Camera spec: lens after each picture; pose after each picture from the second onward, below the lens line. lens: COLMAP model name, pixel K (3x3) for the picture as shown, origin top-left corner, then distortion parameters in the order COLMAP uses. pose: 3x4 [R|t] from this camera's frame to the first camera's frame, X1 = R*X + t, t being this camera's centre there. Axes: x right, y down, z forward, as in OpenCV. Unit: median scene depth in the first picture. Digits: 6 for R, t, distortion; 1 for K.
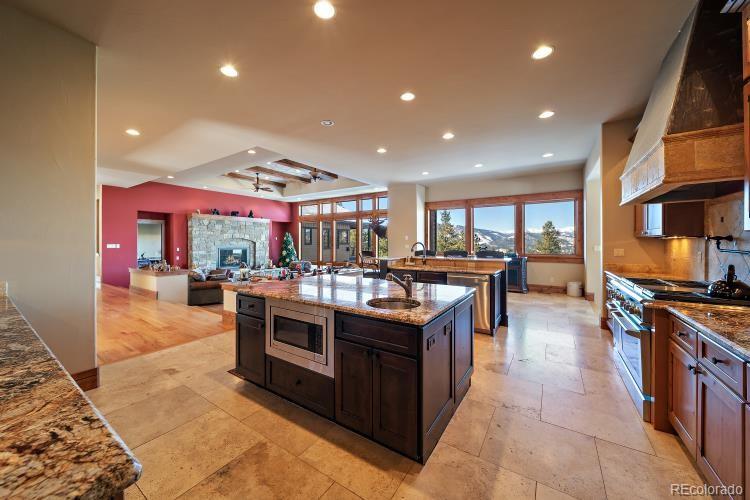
lens RADIAL K [[270.6, 0, 374.3], [0, 270.6, 243.4], [0, 0, 1]] dist [0.000776, -0.000008]
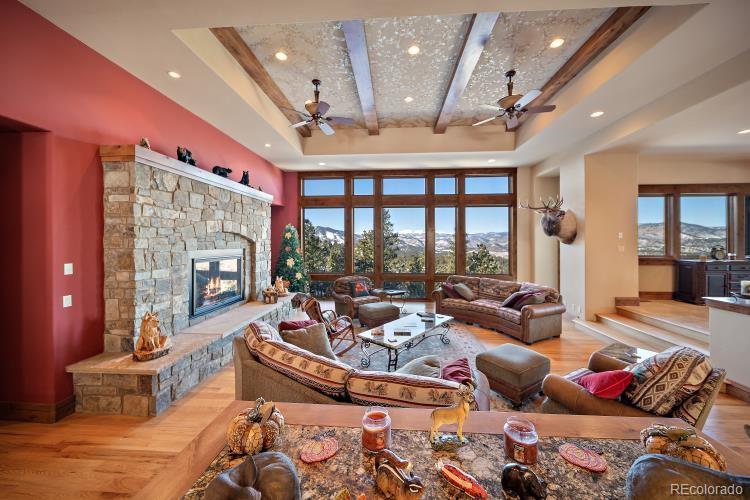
lens RADIAL K [[267.9, 0, 376.4], [0, 267.9, 241.2], [0, 0, 1]] dist [-0.000159, -0.000055]
pose [[0.873839, 0.001996, 0.486212, -0.480826], [0.002107, 0.999967, -0.007891, -0.002277], [-0.486211, 0.007919, 0.873805, 0.505456]]
